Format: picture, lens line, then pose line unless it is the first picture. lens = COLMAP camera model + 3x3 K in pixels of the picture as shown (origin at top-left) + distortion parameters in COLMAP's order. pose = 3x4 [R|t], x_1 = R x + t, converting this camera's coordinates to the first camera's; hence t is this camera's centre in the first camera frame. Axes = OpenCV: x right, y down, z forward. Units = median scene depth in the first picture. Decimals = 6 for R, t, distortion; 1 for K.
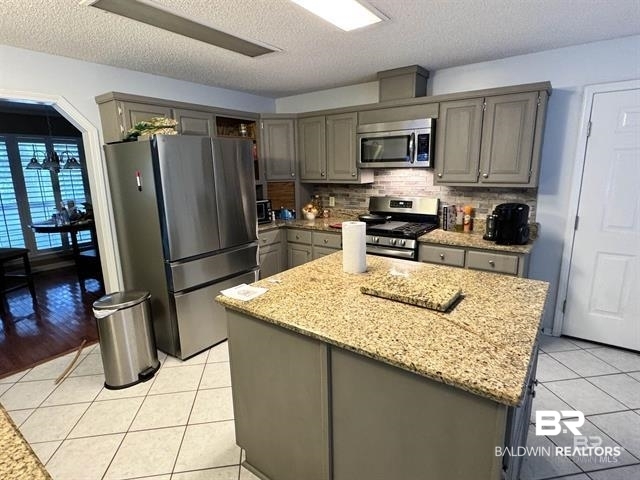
lens RADIAL K [[346.6, 0, 322.2], [0, 346.6, 242.5], [0, 0, 1]] dist [0.008708, 0.001337]
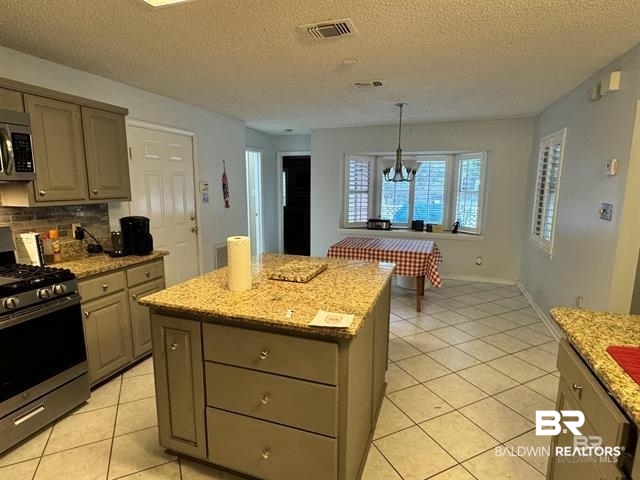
lens RADIAL K [[346.6, 0, 318.9], [0, 346.6, 238.6], [0, 0, 1]] dist [0.008708, 0.001337]
pose [[-0.306722, -0.132140, 0.942582, -0.634756], [0.202020, 0.958714, 0.200140, -0.146471], [-0.930112, 0.251808, -0.267364, 0.771706]]
